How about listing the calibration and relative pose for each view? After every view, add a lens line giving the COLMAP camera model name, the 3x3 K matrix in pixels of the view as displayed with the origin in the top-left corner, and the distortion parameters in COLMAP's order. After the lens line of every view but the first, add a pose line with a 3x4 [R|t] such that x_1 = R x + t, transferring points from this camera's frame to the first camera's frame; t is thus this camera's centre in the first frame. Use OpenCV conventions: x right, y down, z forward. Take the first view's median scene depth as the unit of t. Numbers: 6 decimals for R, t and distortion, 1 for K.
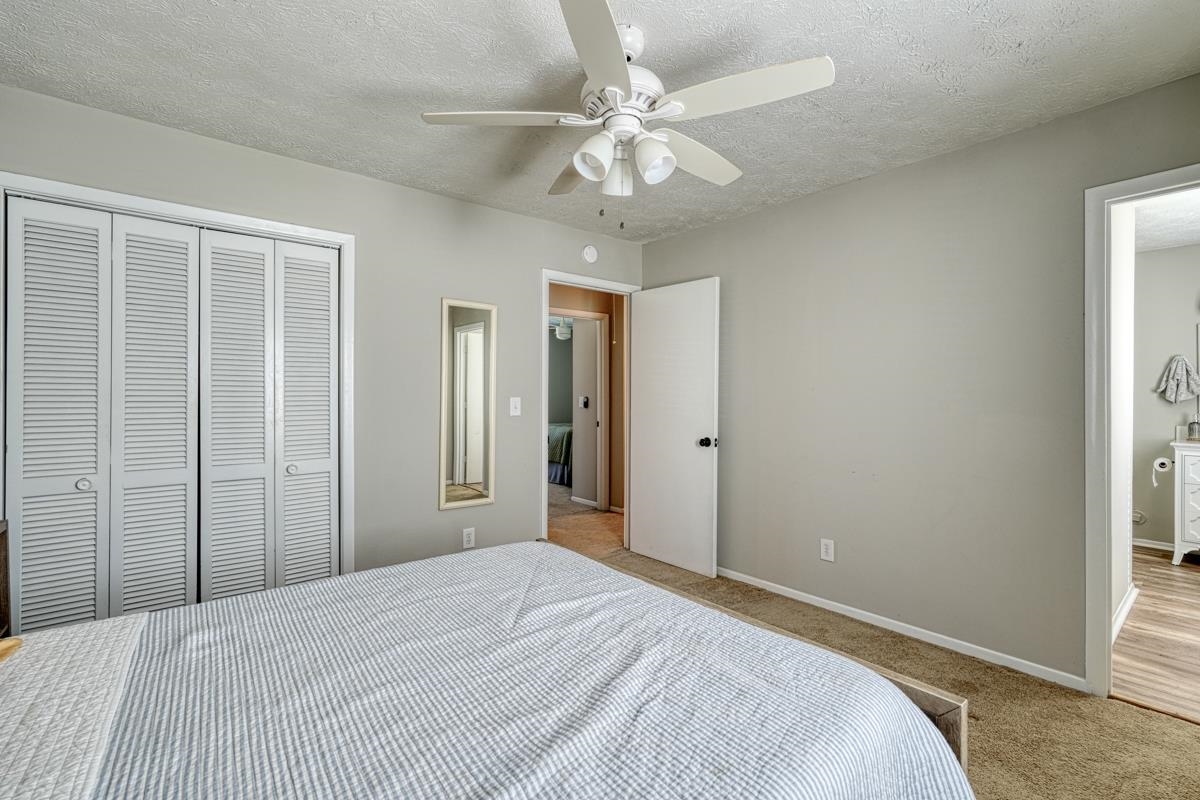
lens RADIAL K [[529.3, 0, 600.2], [0, 529.3, 397.7], [0, 0, 1]] dist [-0.012423, 0.005975]
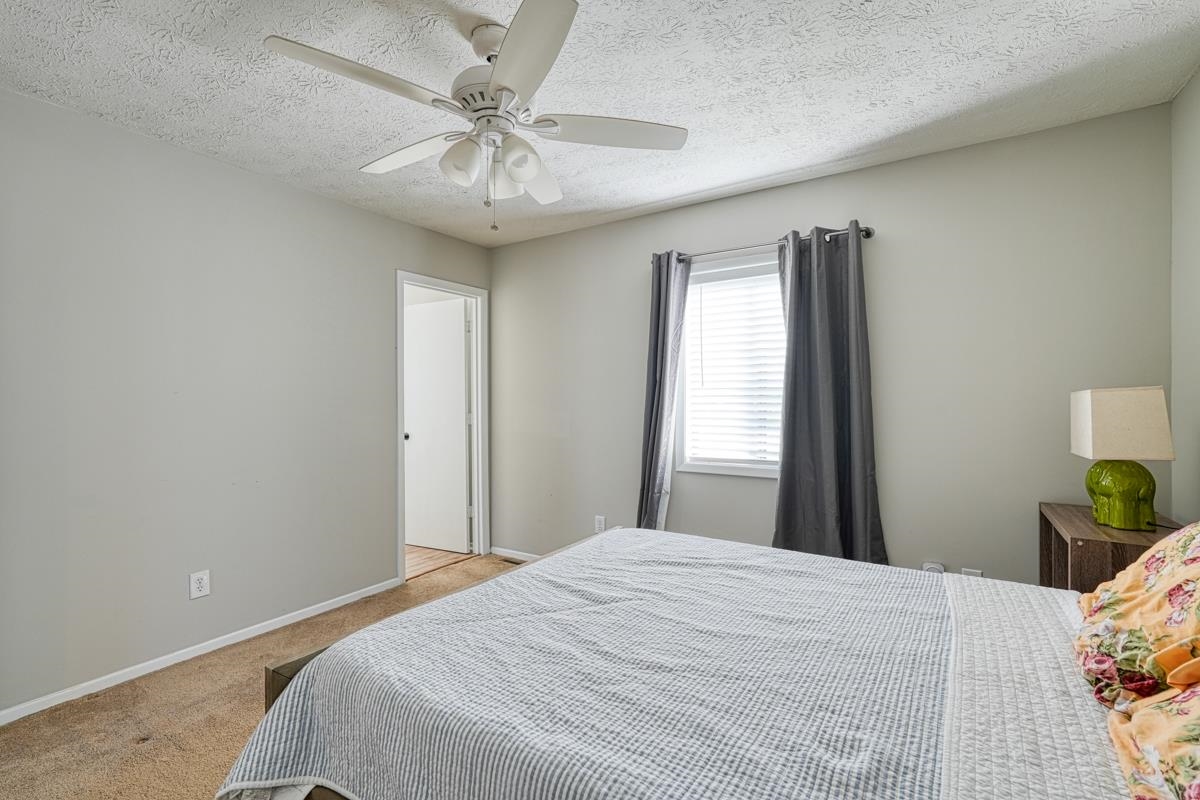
lens RADIAL K [[529.3, 0, 600.8], [0, 529.3, 399.5], [0, 0, 1]] dist [-0.012423, 0.005975]
pose [[-0.311044, -0.003705, 0.950388, -0.693956], [0.006954, 0.999957, 0.006175, -0.007354], [-0.950370, 0.008530, -0.311004, 0.804880]]
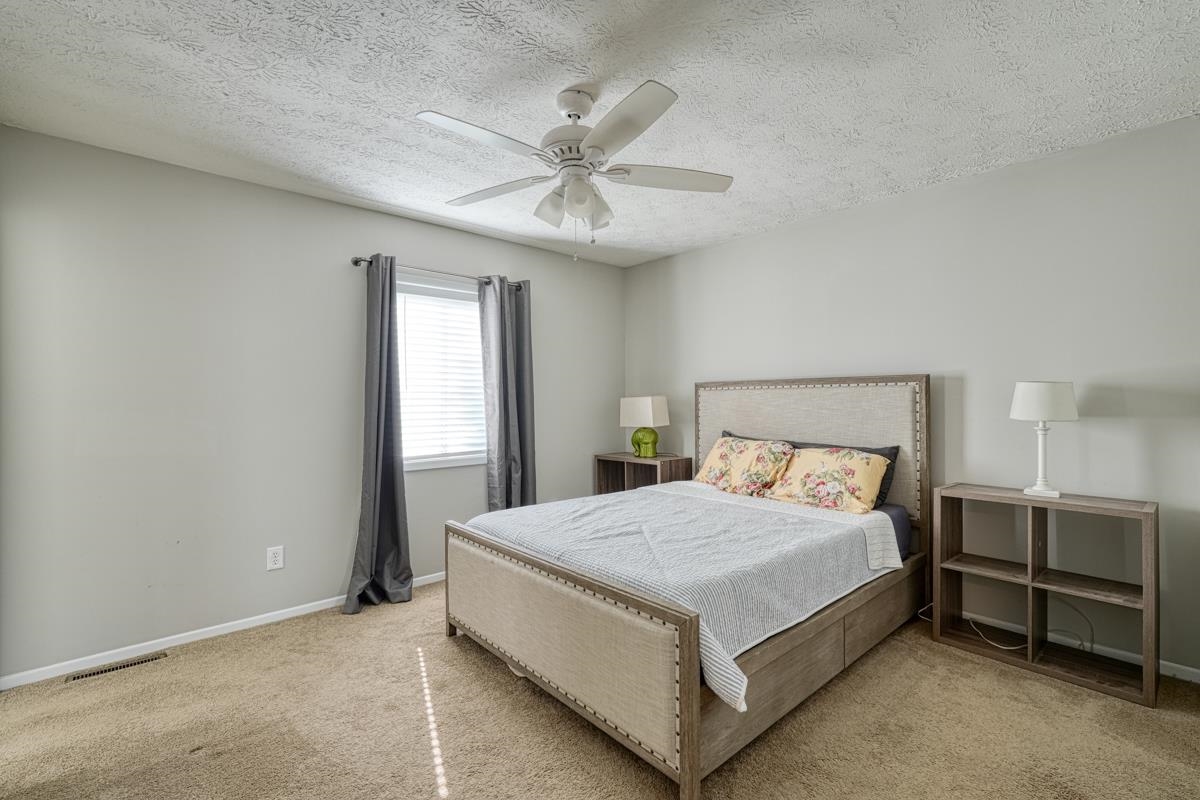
lens RADIAL K [[529.3, 0, 602.8], [0, 529.3, 400.0], [0, 0, 1]] dist [-0.012423, 0.005975]
pose [[-0.998165, 0.002135, -0.060519, 0.042545], [0.001943, 0.999993, 0.003220, -0.006220], [0.060525, 0.003096, -0.998162, 1.582638]]
